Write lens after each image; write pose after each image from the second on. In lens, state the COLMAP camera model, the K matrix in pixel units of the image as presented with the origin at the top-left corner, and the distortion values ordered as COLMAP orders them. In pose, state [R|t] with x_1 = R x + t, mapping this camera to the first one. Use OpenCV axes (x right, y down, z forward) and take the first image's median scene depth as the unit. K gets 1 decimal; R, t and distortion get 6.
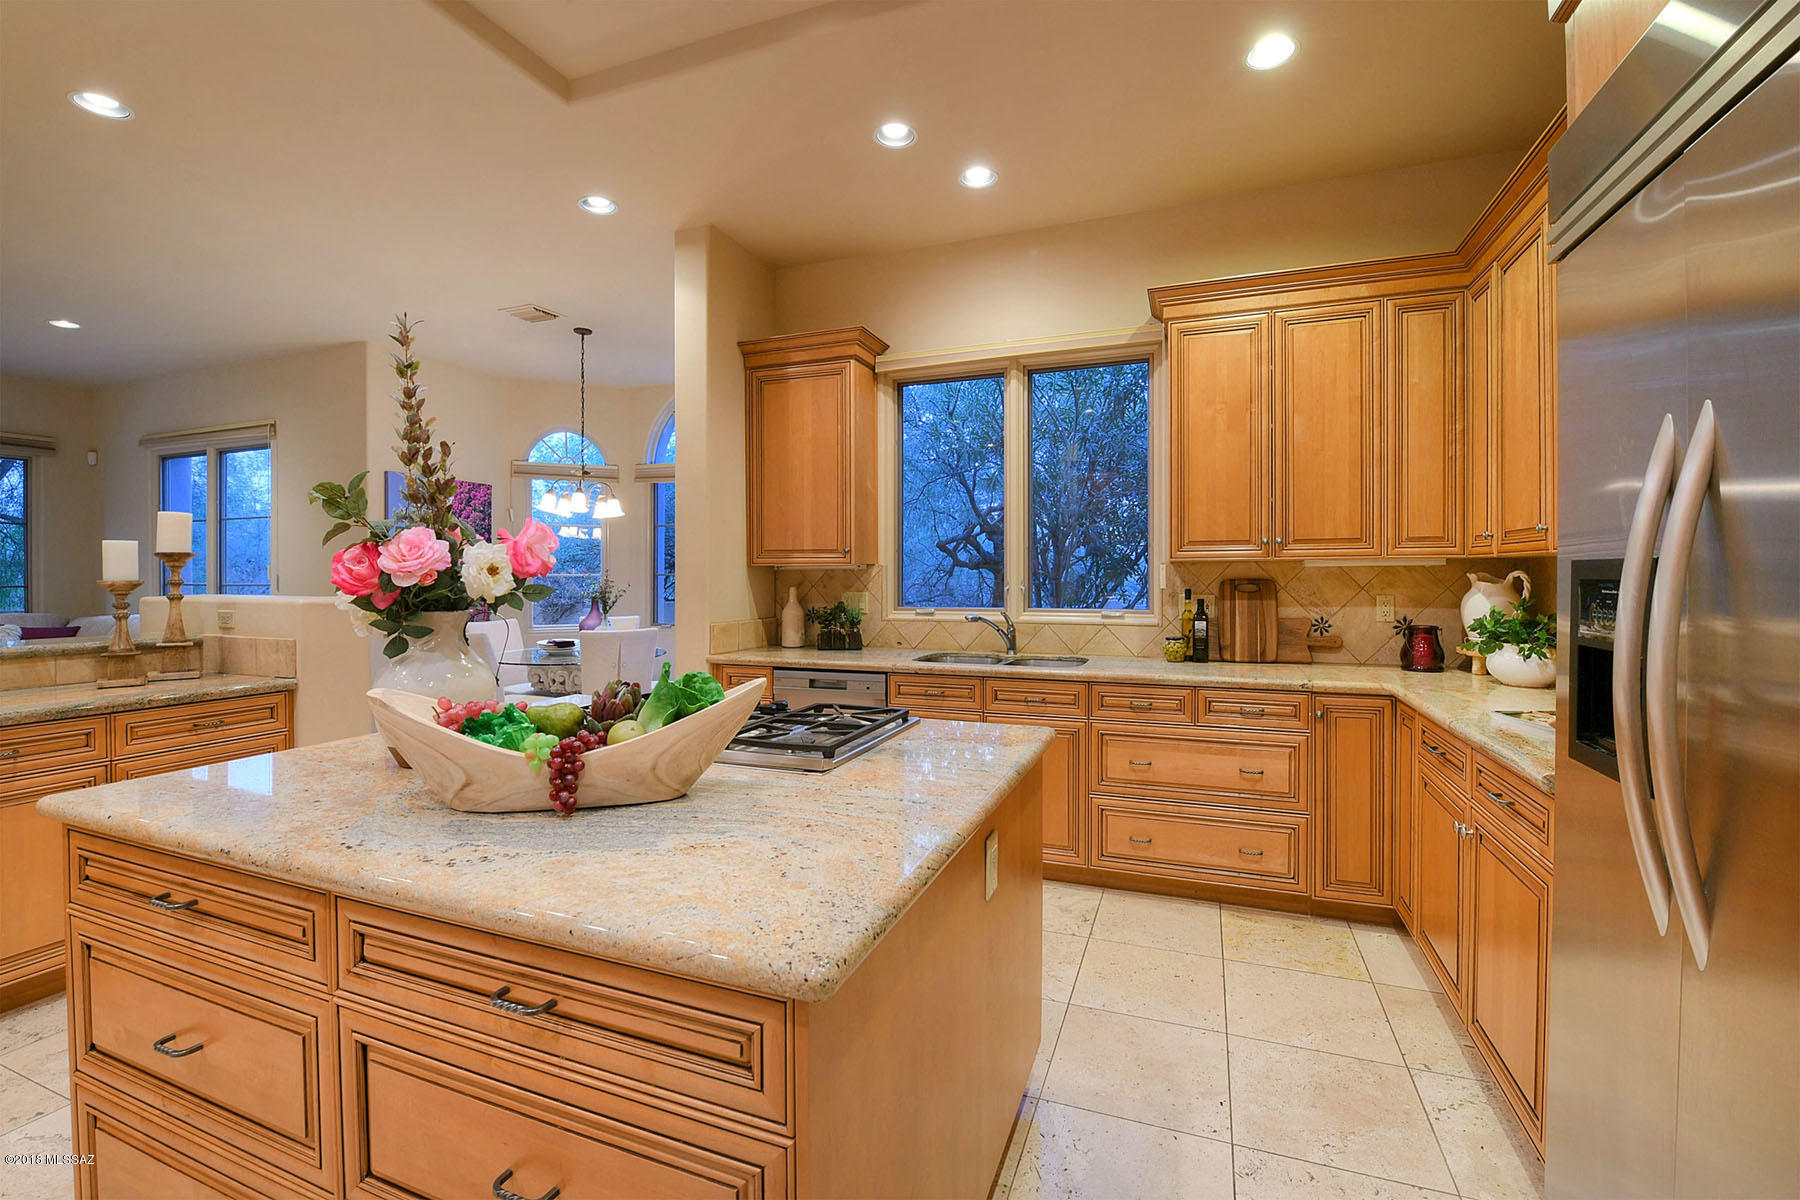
lens RADIAL K [[766.7, 0, 897.7], [0, 766.7, 580.2], [0, 0, 1]] dist [-0.023741, -0.000268]
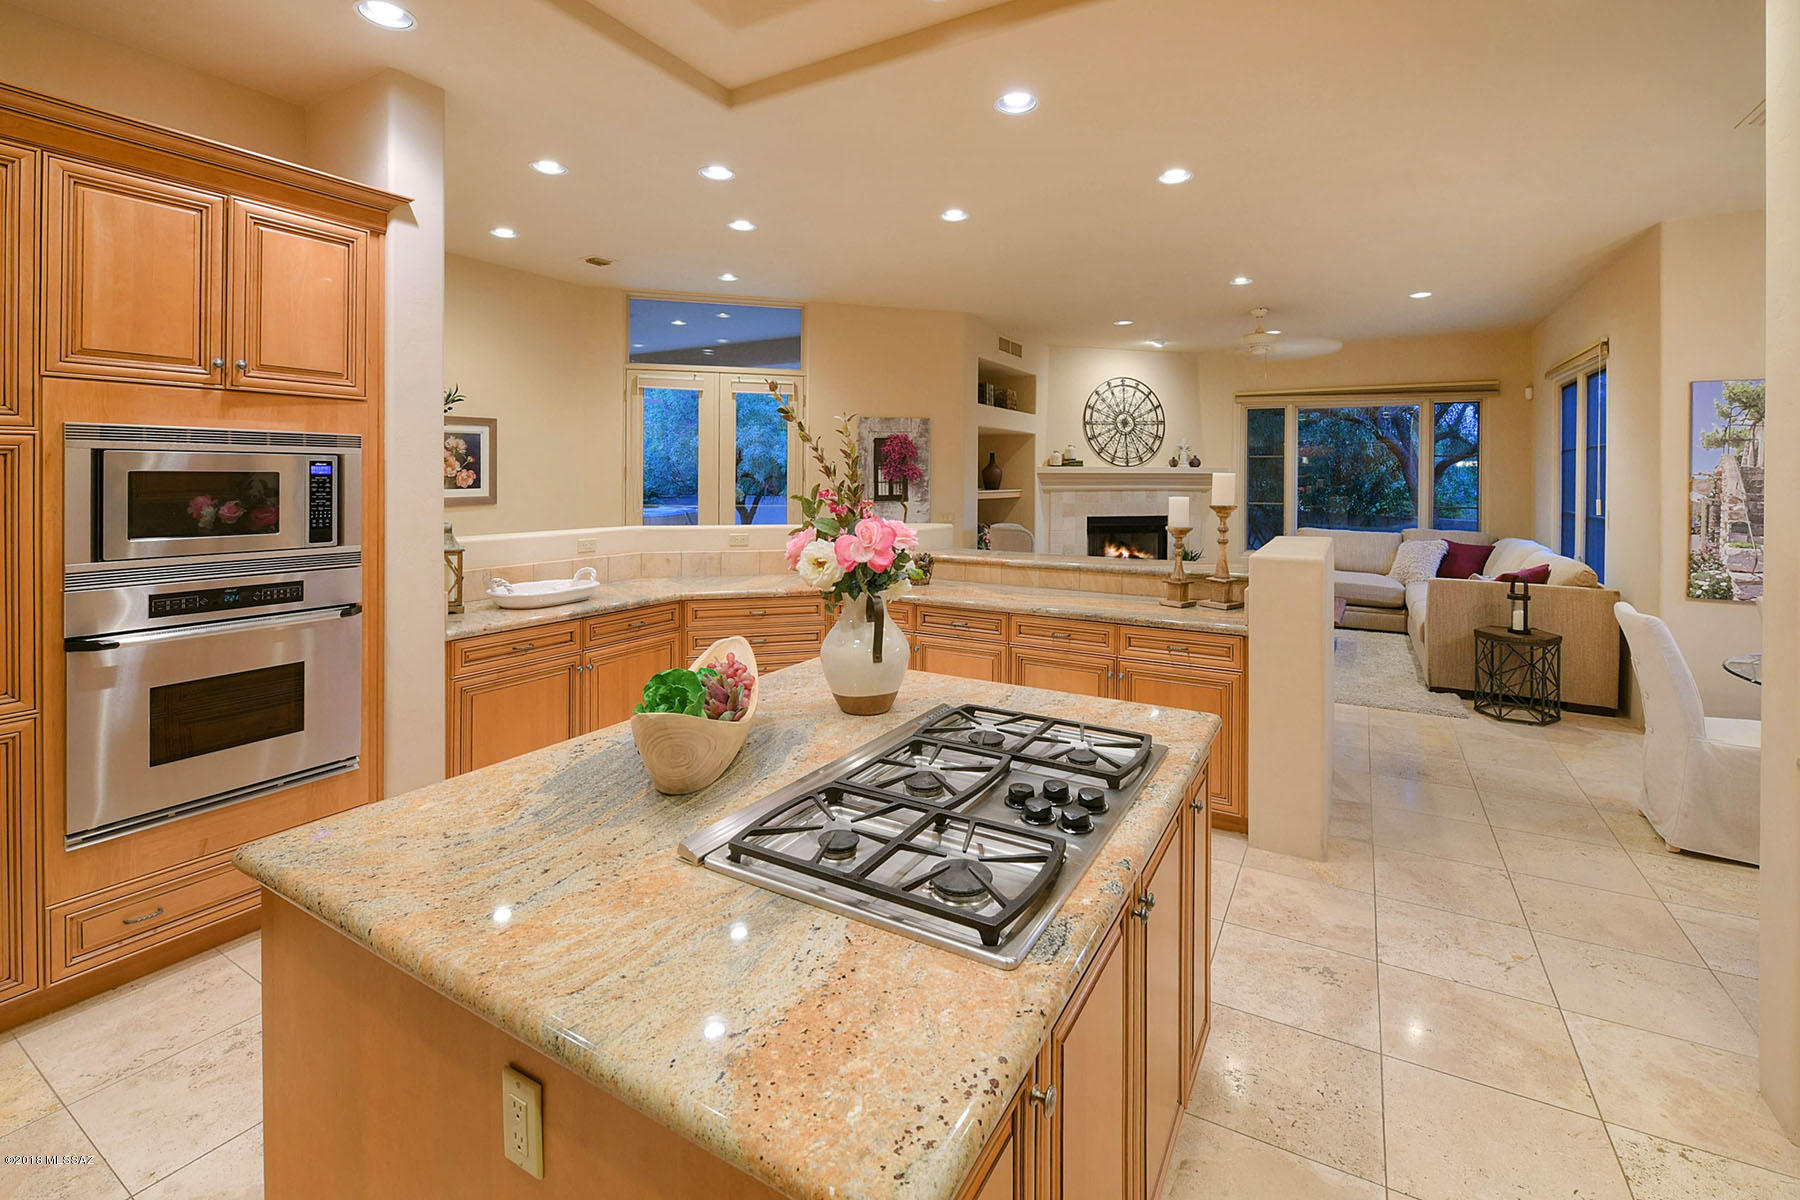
lens RADIAL K [[771.5, 0, 949.1], [0, 771.5, 504.3], [0, 0, 1]] dist [-0.011197, -0.000503]
pose [[-0.120402, 0.038252, -0.991988, 0.305157], [-0.013914, 0.999094, 0.040215, -0.073977], [0.992628, 0.018644, -0.119761, 0.628045]]
